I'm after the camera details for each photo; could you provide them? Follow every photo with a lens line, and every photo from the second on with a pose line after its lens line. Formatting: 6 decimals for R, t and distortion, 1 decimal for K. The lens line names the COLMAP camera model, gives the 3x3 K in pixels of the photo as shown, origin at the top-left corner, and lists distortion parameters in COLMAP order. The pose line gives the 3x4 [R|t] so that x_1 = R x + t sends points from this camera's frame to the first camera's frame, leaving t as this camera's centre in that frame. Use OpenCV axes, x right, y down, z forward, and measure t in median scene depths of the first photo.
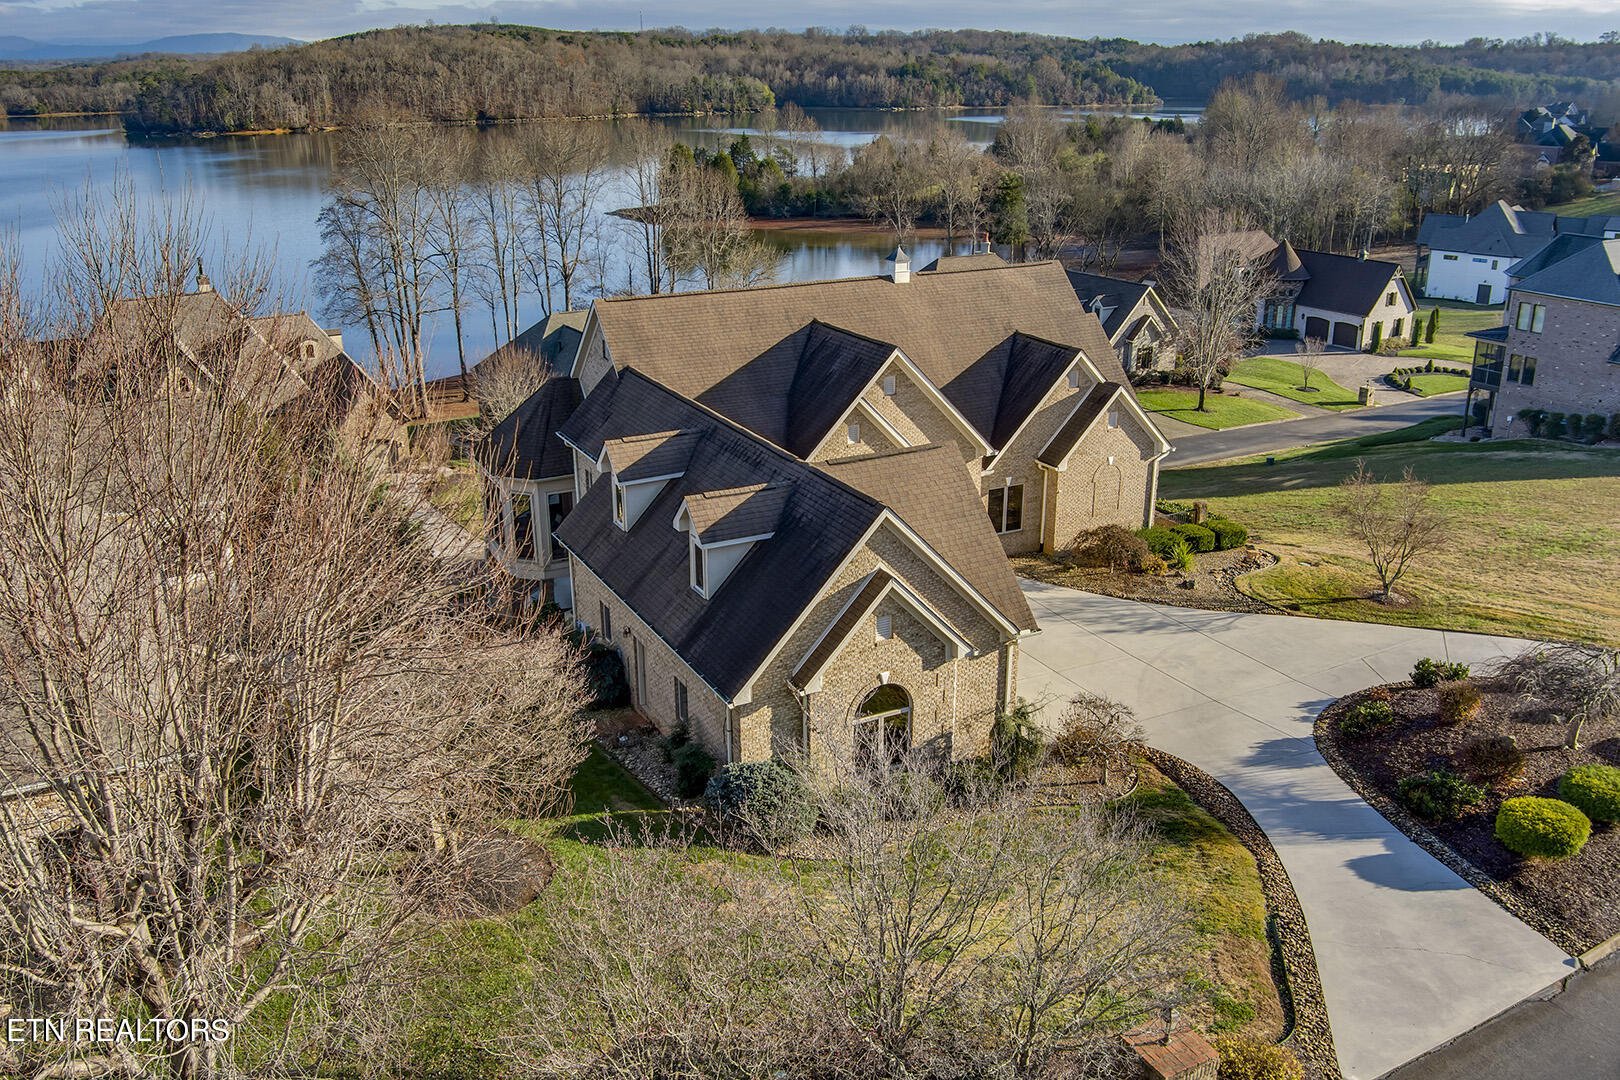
lens RADIAL K [[1355.4, 0, 810.0], [0, 1355.4, 540.0], [0, 0, 1]] dist [-0.082820, 0.048070]
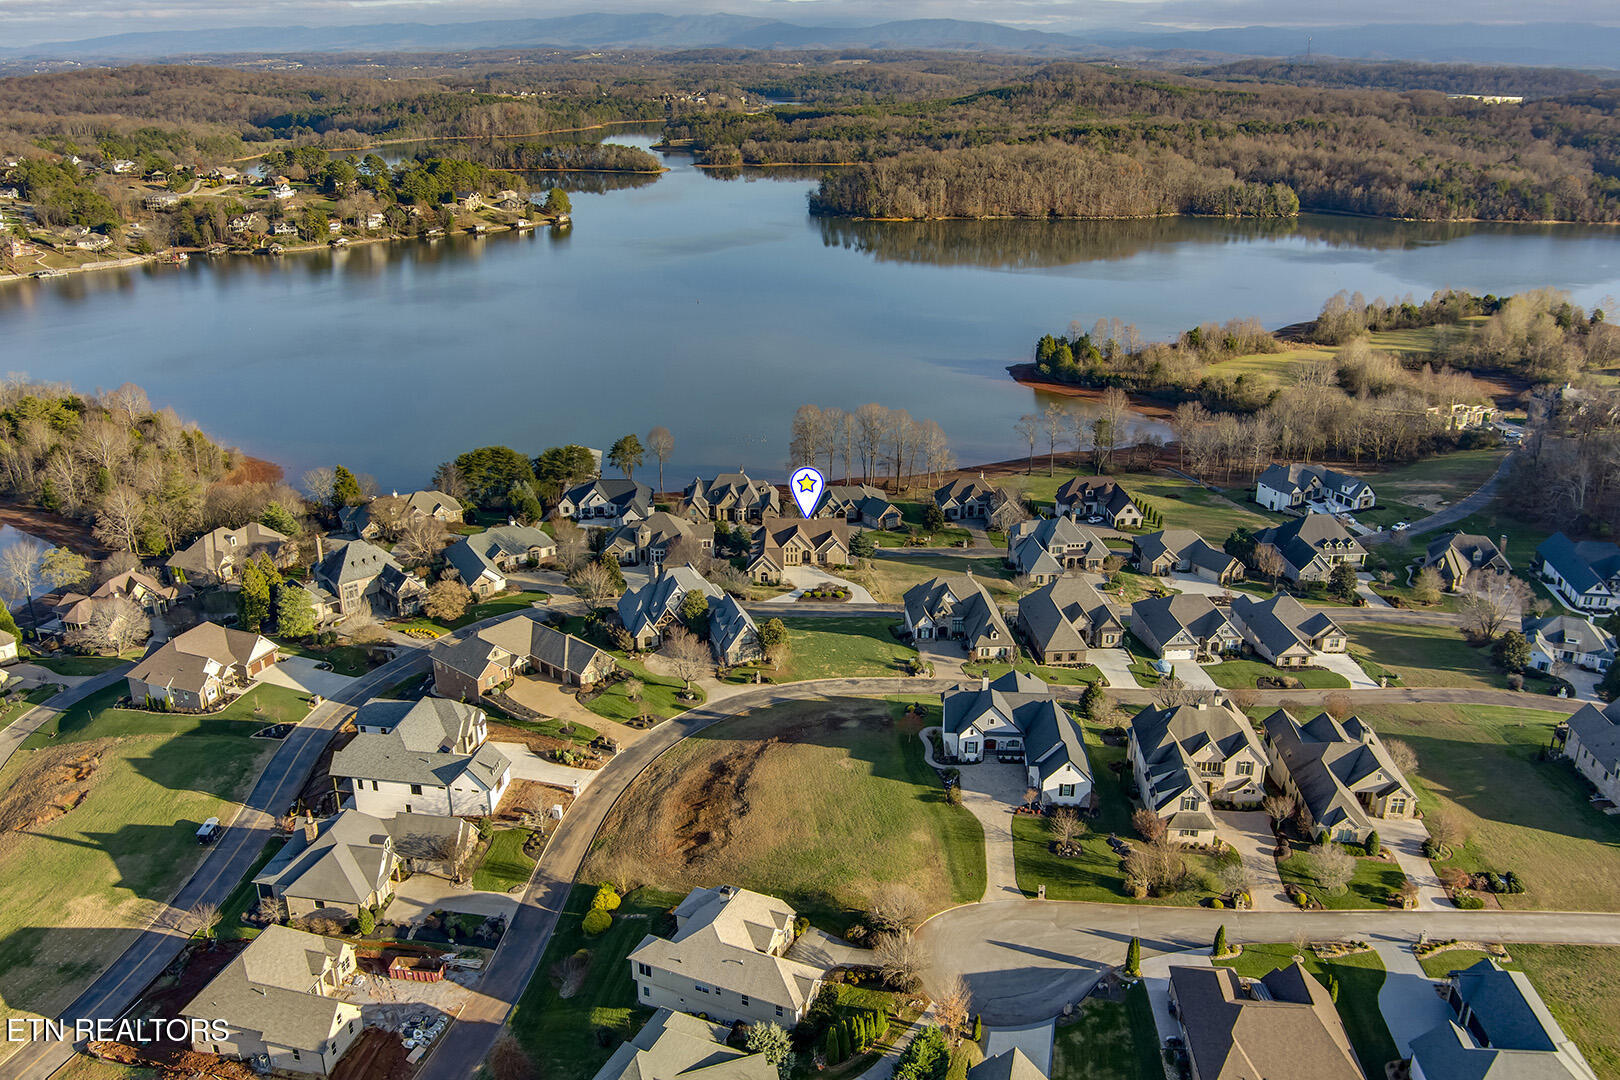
lens RADIAL K [[1355.4, 0, 810.0], [0, 1355.4, 540.0], [0, 0, 1]] dist [-0.082820, 0.048070]
pose [[0.882932, 0.169878, -0.437689, 0.172160], [-0.162550, 0.985196, 0.054473, -0.026348], [0.440463, 0.023051, 0.897475, -0.284753]]
